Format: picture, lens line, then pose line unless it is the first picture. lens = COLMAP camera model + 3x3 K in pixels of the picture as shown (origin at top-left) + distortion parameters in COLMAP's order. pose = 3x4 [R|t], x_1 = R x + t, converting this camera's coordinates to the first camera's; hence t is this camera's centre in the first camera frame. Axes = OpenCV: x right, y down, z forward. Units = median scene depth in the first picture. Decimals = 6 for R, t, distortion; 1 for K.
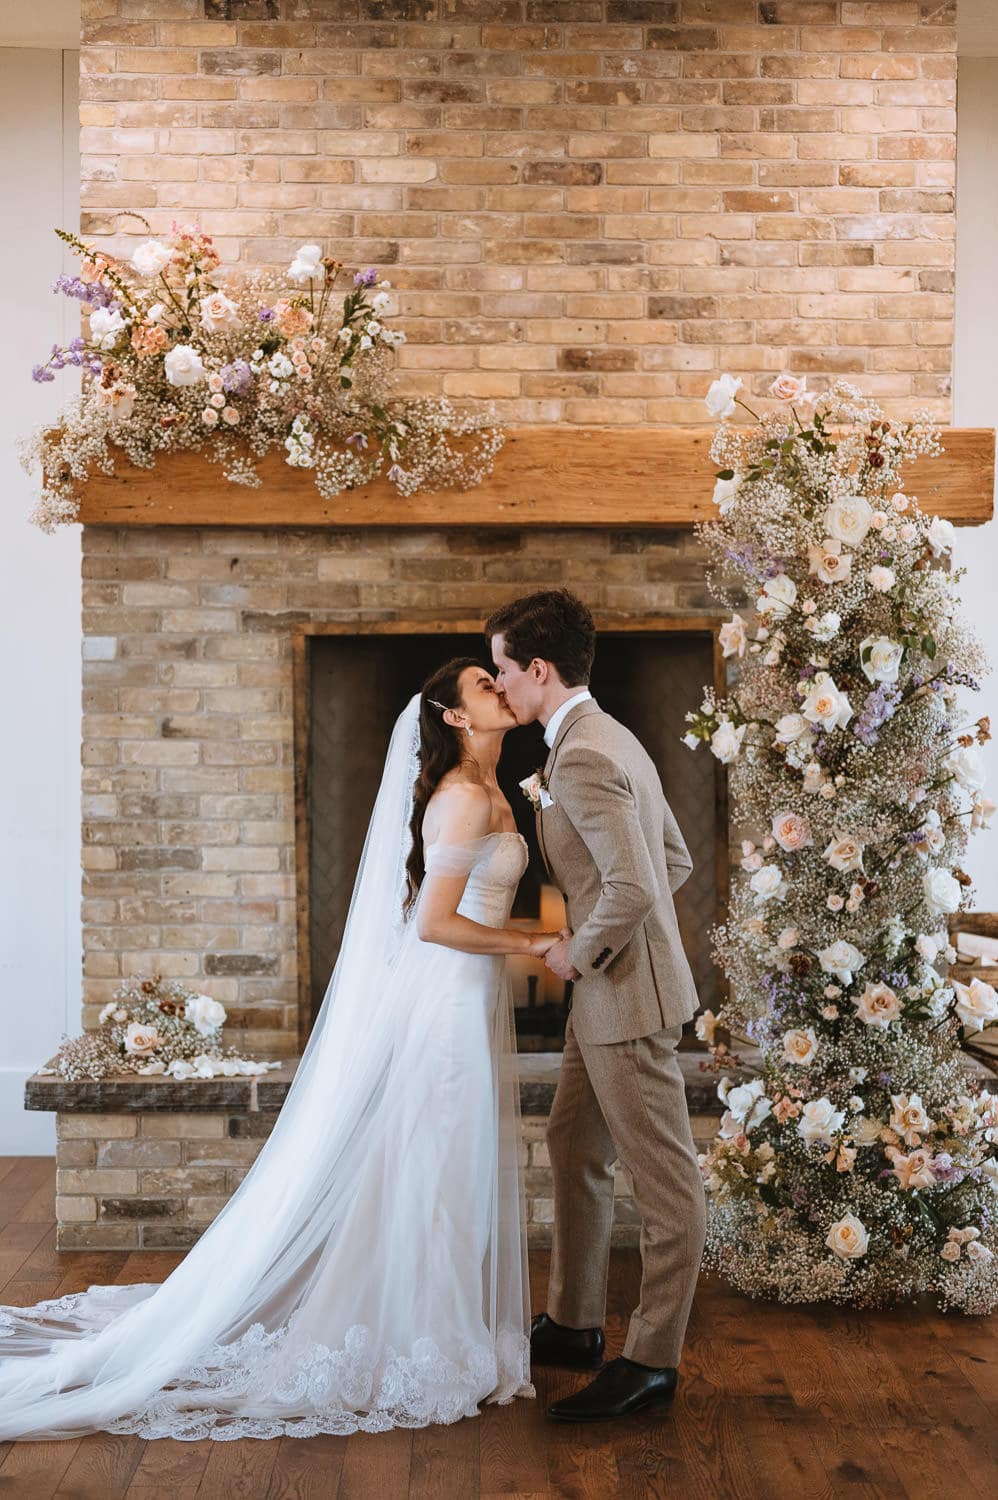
lens RADIAL K [[1635.4, 0, 558.4], [0, 1635.4, 728.5], [0, 0, 1]] dist [-0.004797, 0.011633]
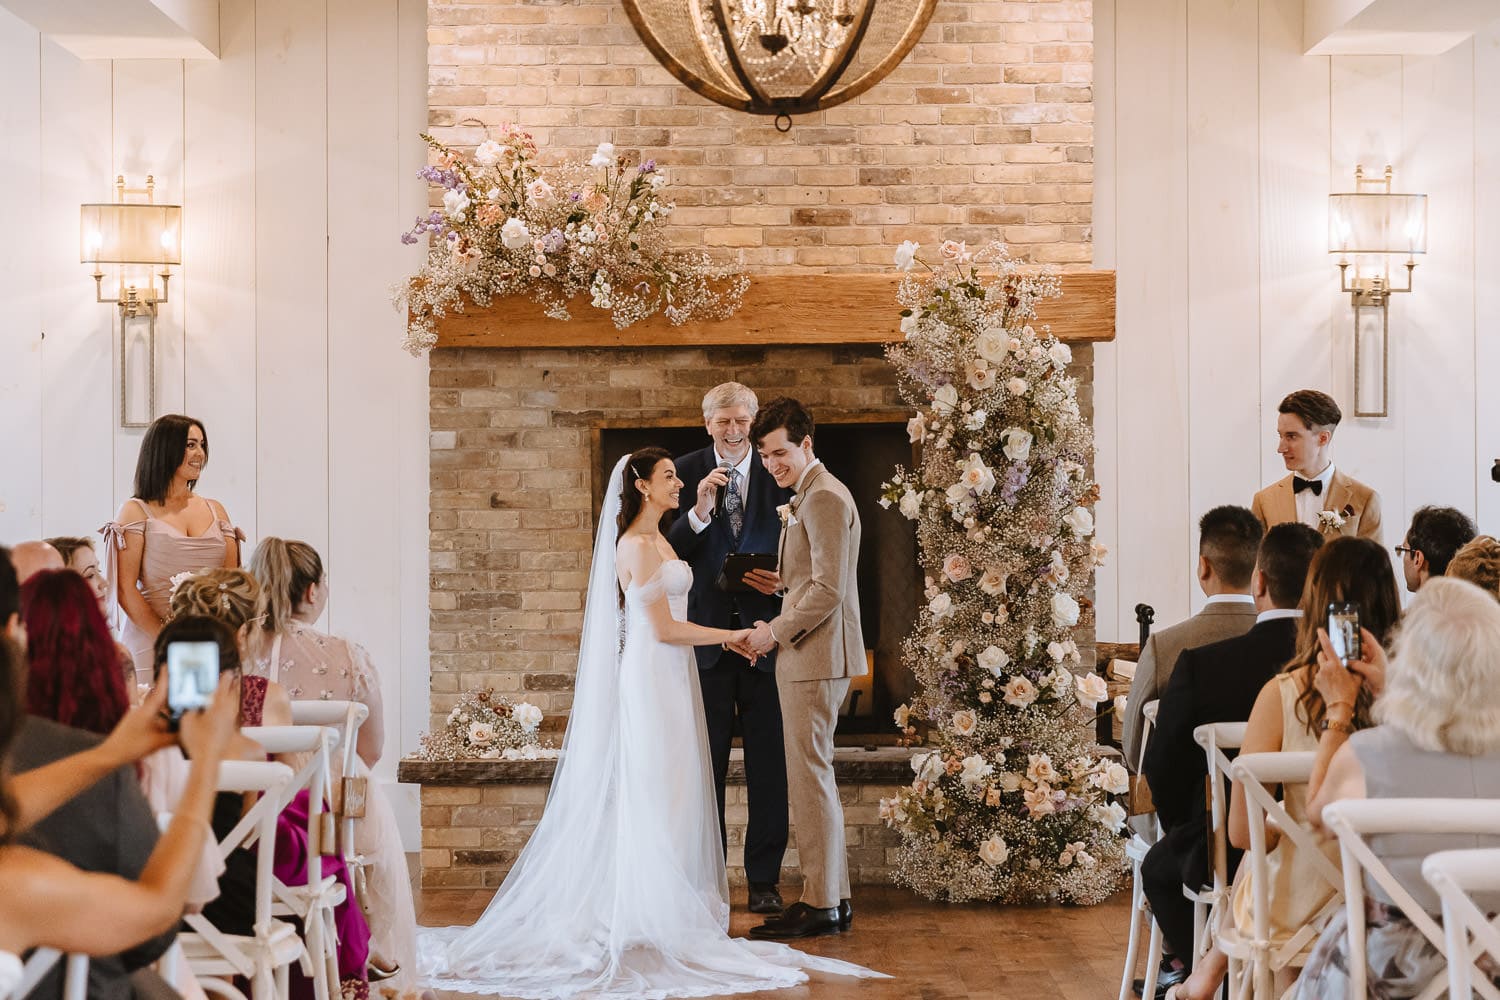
lens RADIAL K [[2776.4, 0, 806.1], [0, 2776.4, 498.0], [0, 0, 1]] dist [-0.015741, 0.216276]
pose [[0.999537, -0.008239, -0.029302, 0.077816], [0.007601, 0.999733, -0.021830, 0.050313], [0.029474, 0.021597, 0.999332, -1.266065]]
